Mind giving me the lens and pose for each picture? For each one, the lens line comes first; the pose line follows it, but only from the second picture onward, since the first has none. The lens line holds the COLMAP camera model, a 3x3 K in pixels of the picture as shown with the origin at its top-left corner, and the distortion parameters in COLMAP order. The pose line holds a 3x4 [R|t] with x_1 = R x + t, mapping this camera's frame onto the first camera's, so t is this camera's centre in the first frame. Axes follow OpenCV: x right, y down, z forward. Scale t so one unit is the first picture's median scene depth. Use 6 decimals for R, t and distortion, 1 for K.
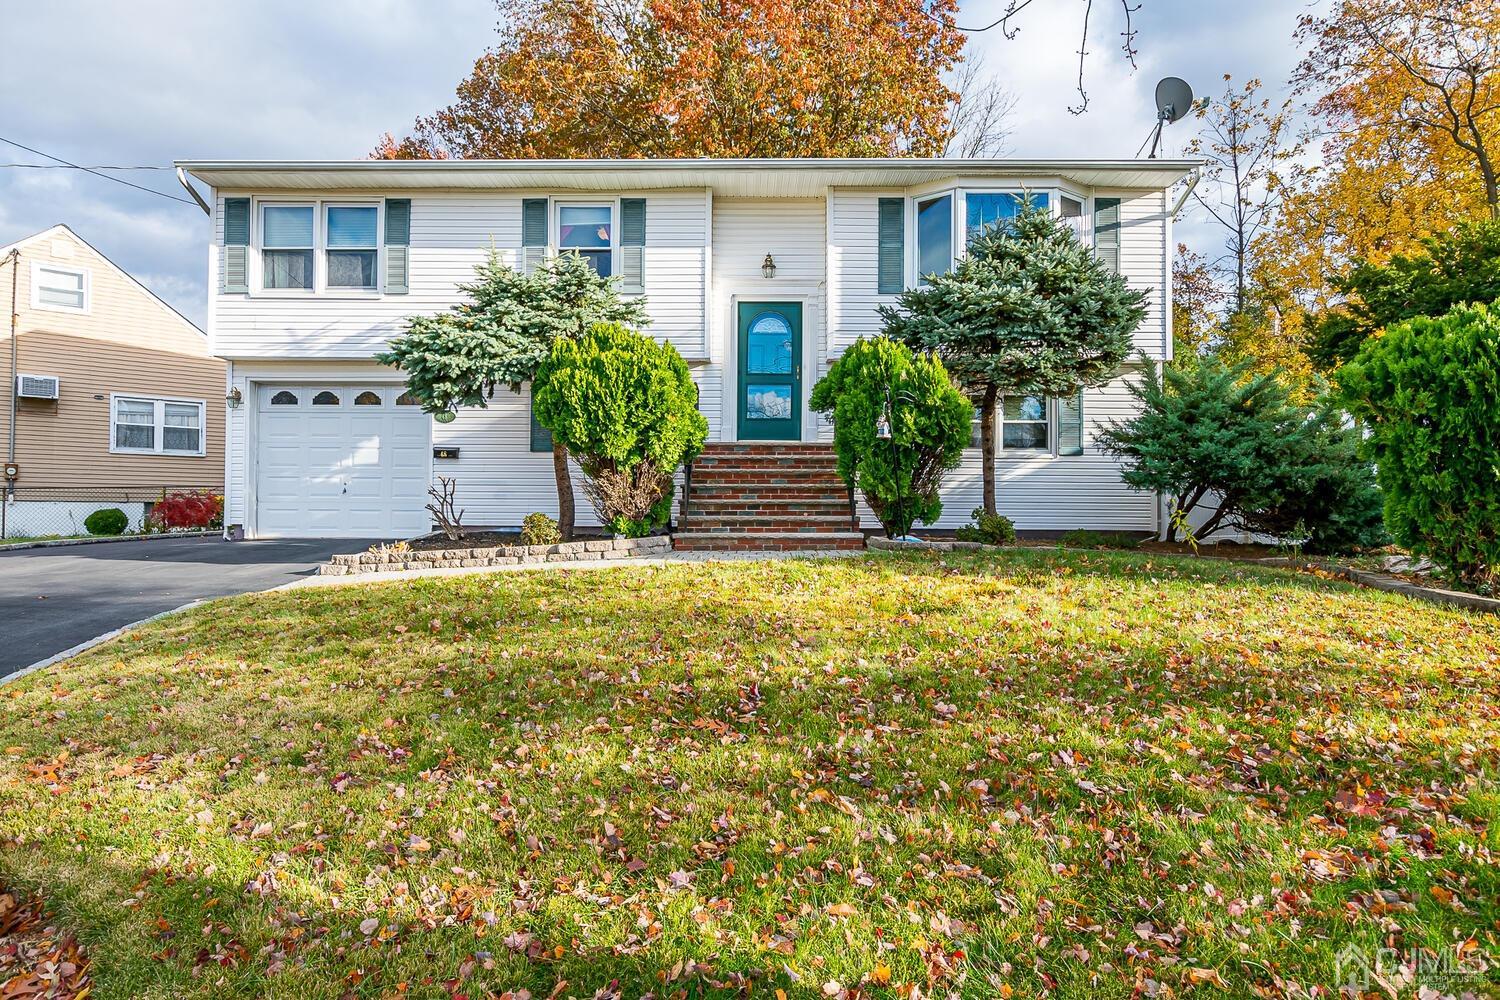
lens RADIAL K [[663.4, 0, 751.5], [0, 663.4, 500.3], [0, 0, 1]] dist [-0.007898, -0.000581]
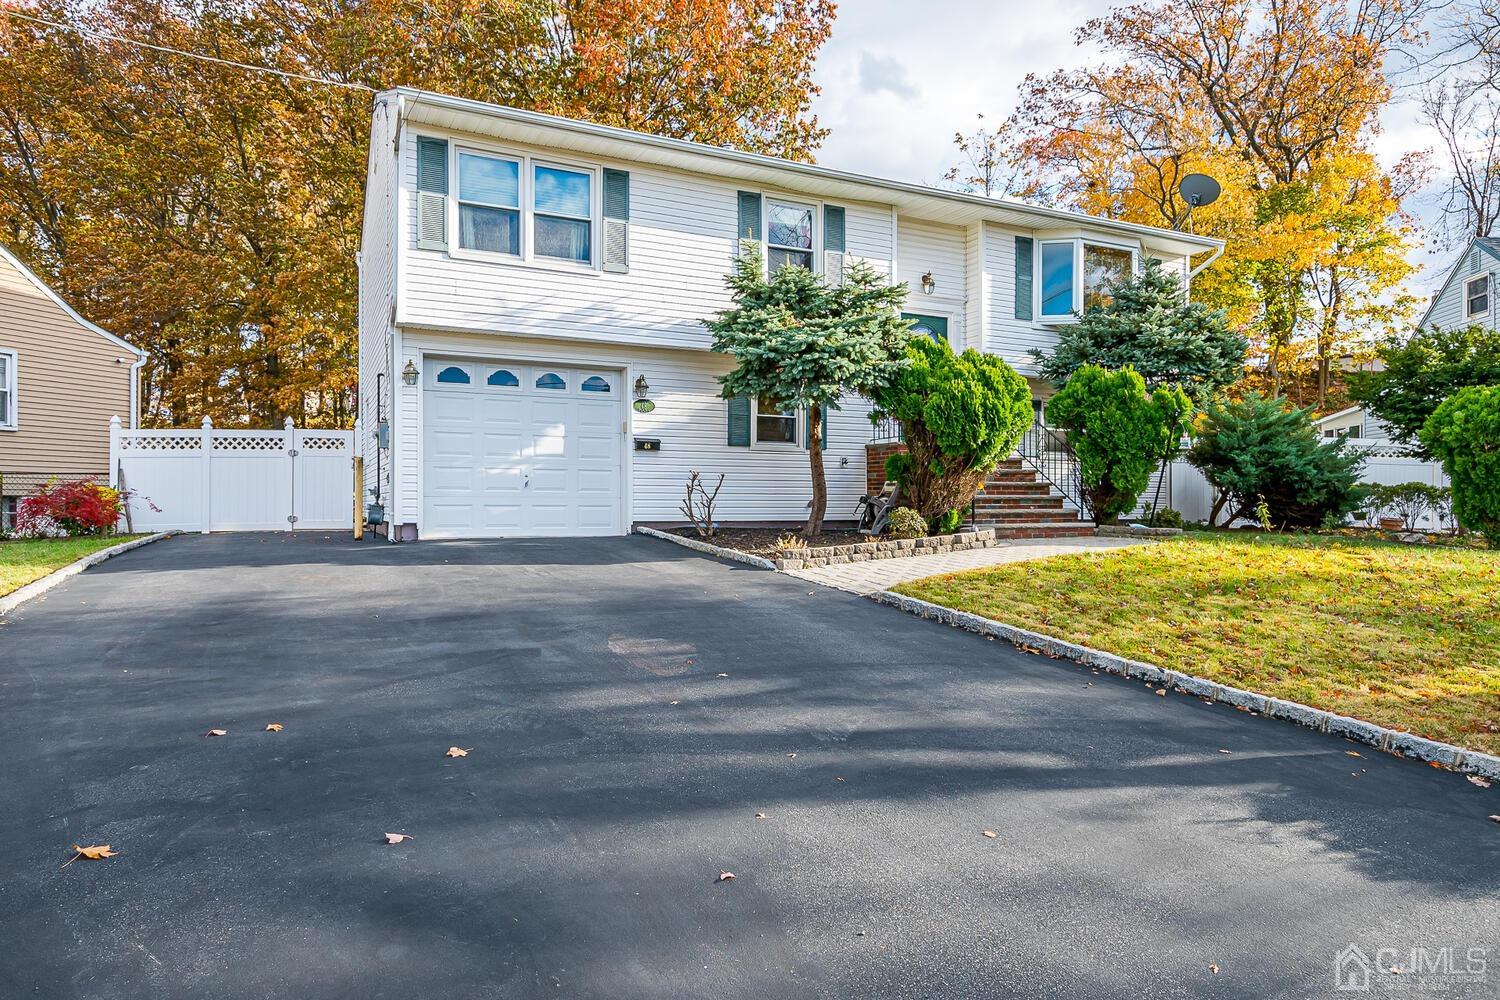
lens RADIAL K [[702.5, 0, 757.4], [0, 702.5, 499.4], [0, 0, 1]] dist [-0.003410, -0.000266]
pose [[0.934264, -0.000308, 0.356583, -0.696158], [-0.003416, 0.999946, 0.009813, -0.003610], [-0.356567, -0.010386, 0.934212, 0.004647]]
